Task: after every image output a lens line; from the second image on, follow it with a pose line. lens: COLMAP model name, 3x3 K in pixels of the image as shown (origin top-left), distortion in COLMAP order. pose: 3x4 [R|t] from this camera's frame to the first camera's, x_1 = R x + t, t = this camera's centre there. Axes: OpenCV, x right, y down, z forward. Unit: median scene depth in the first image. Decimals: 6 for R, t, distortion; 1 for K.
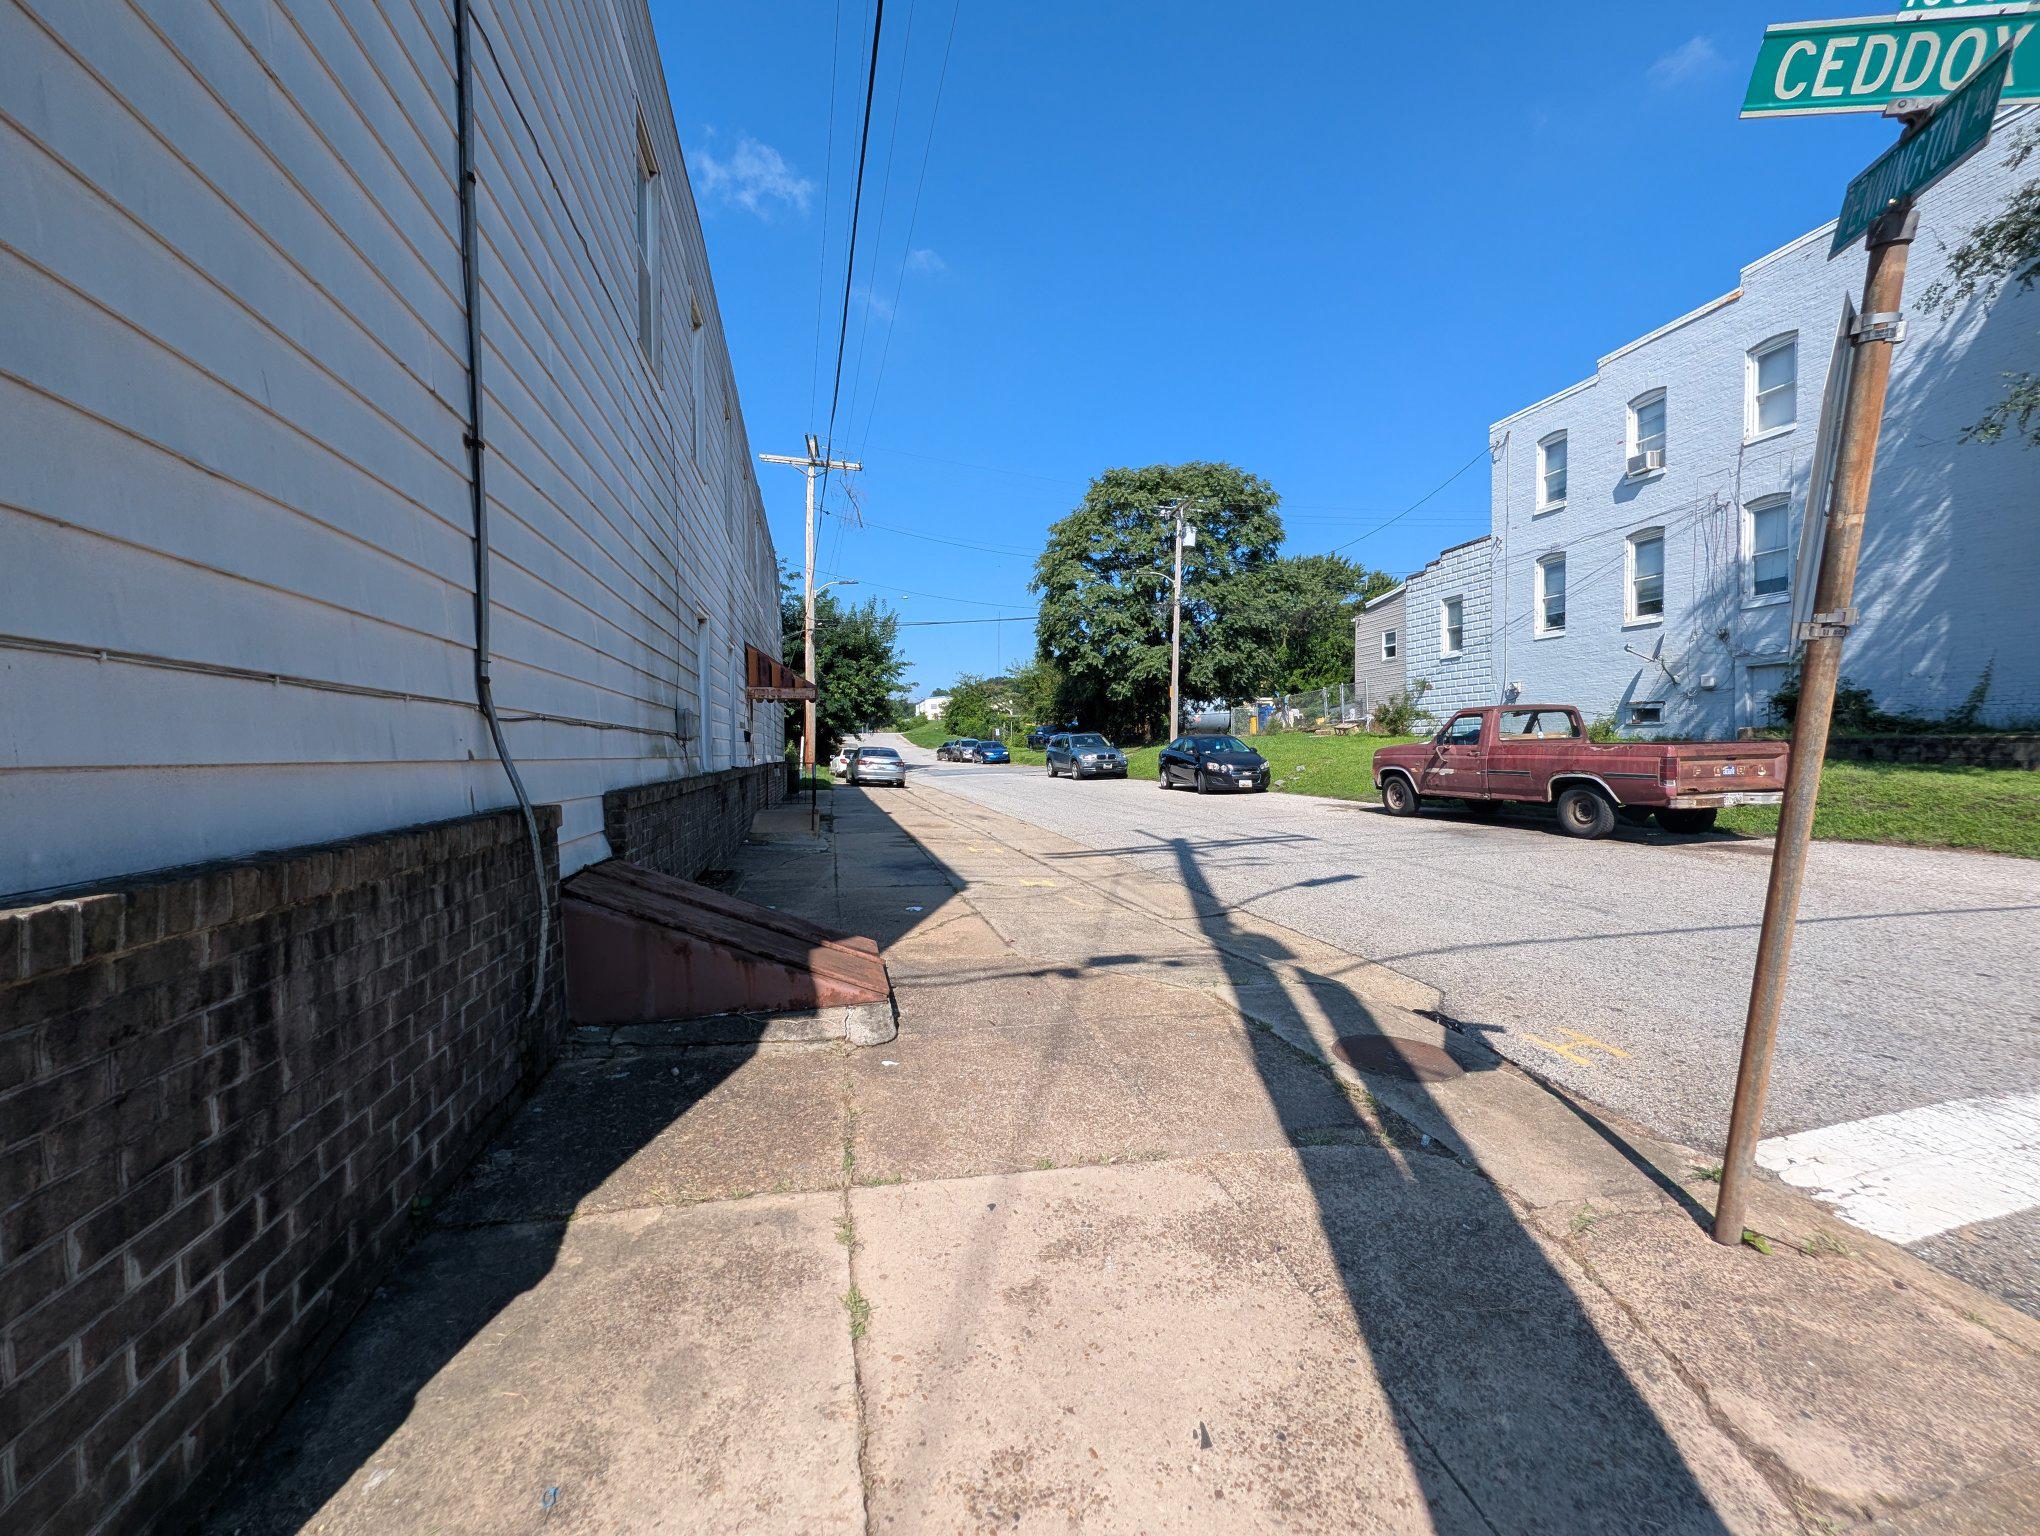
lens RADIAL K [[838.7, 0, 1041.9], [0, 838.7, 764.2], [0, 0, 1]] dist [0.002052, -0.000724]
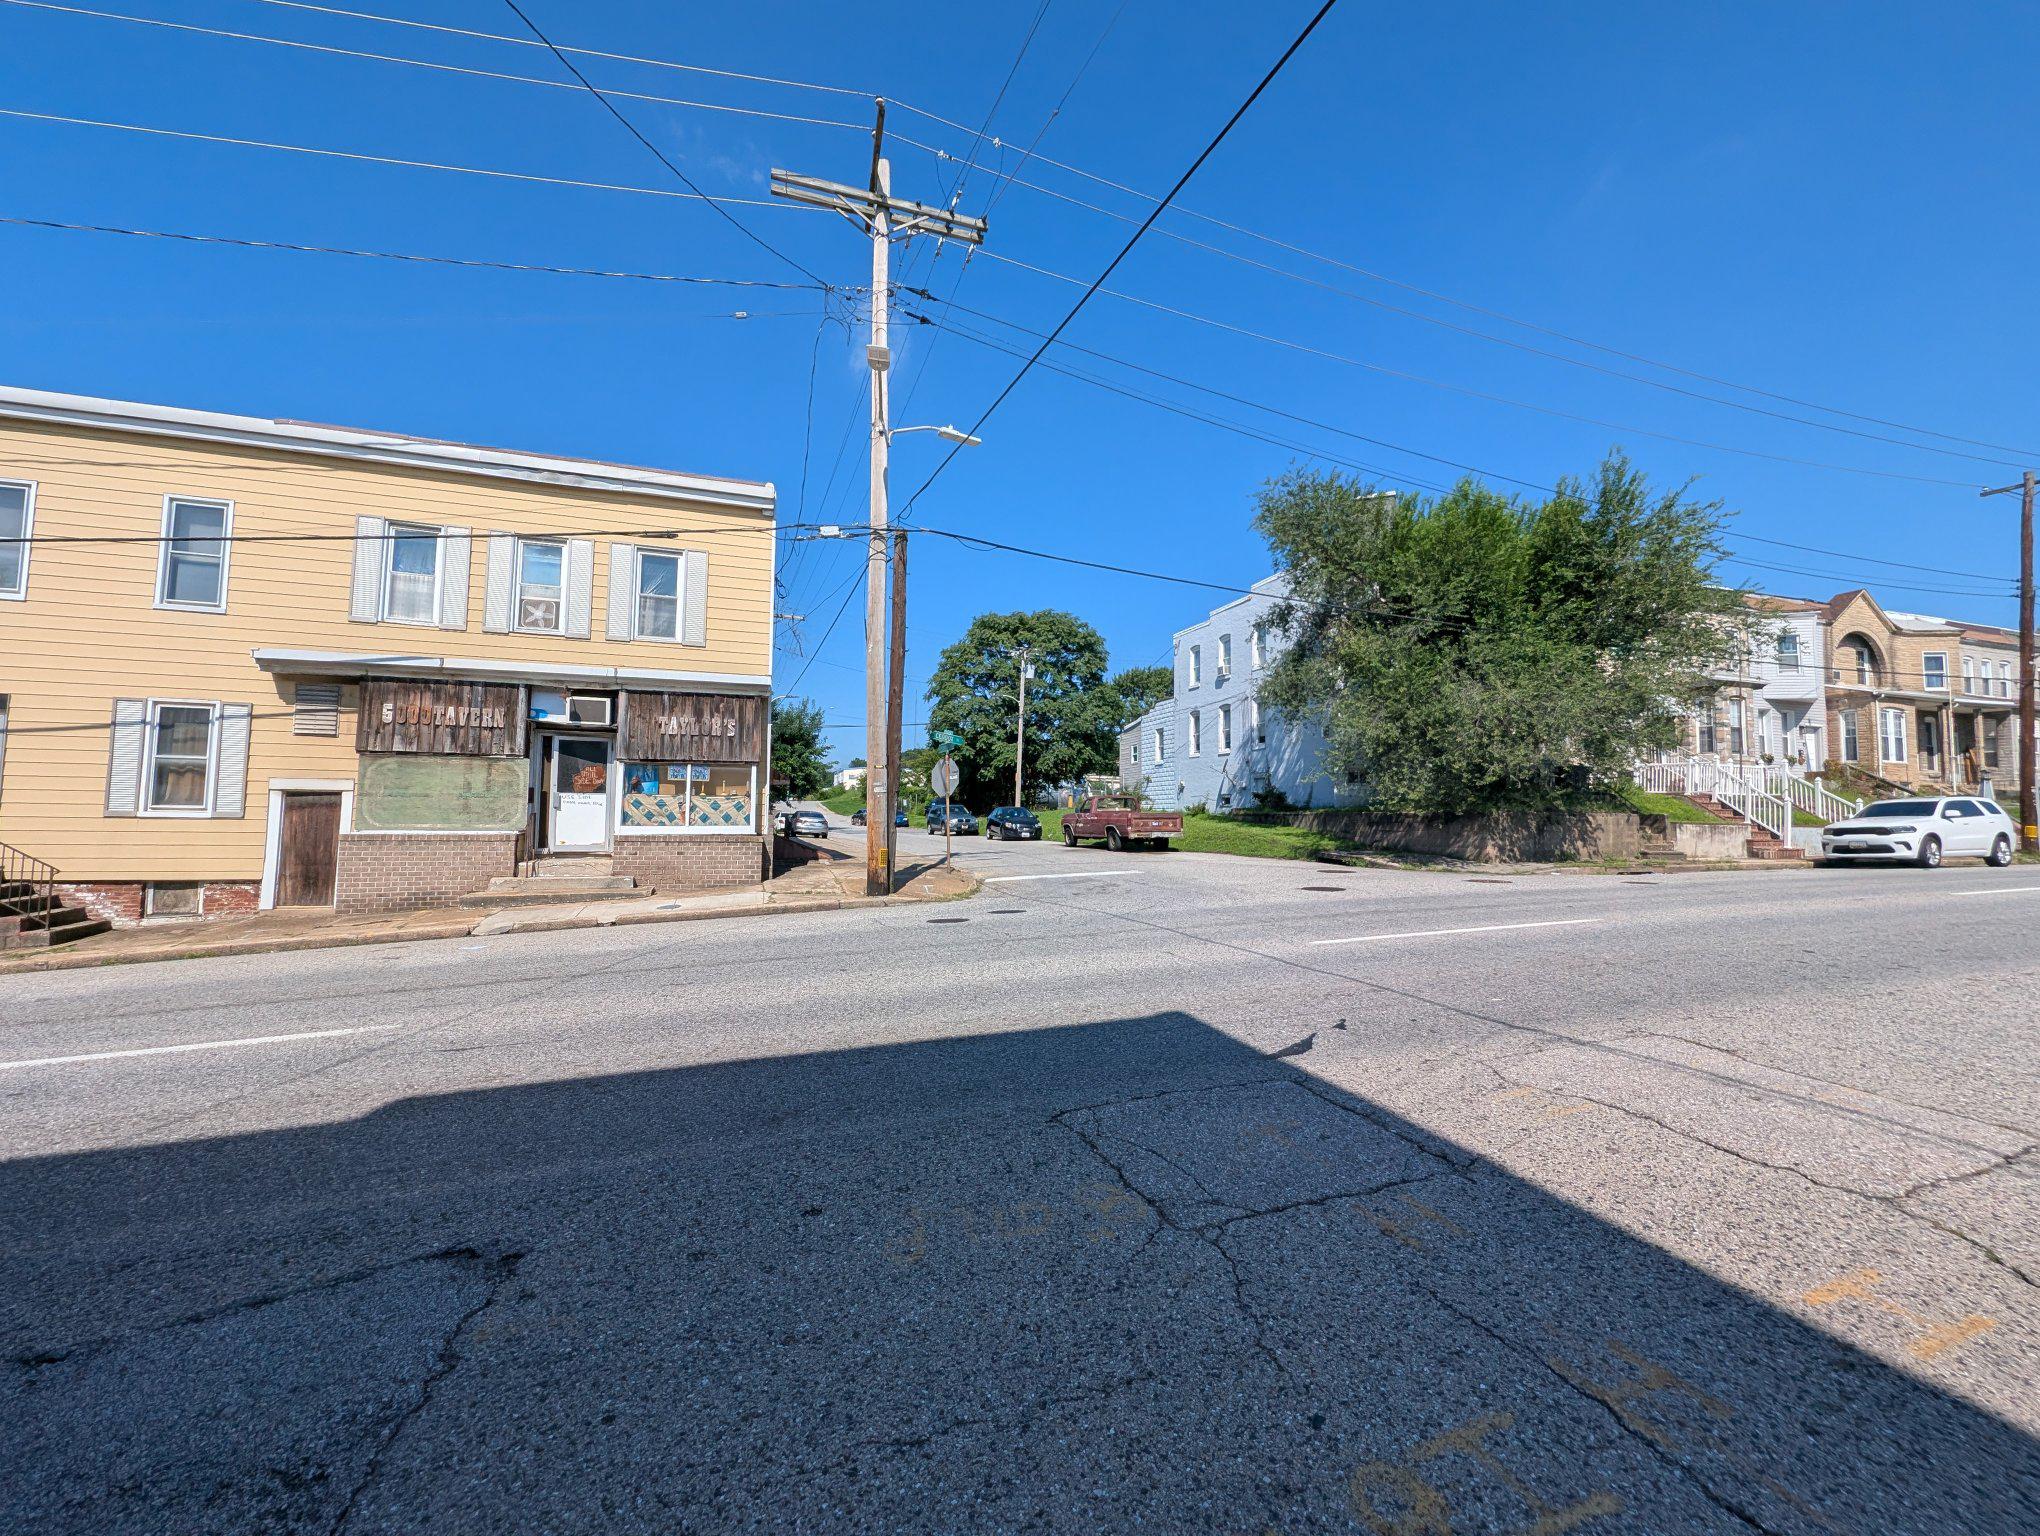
lens RADIAL K [[838.7, 0, 1026.1], [0, 838.7, 772.8], [0, 0, 1]] dist [0.002052, -0.000724]
pose [[0.996865, 0.022414, 0.075880, 0.062111], [-0.016693, 0.997028, -0.075207, 0.014718], [-0.077341, 0.073704, 0.994277, -0.442737]]
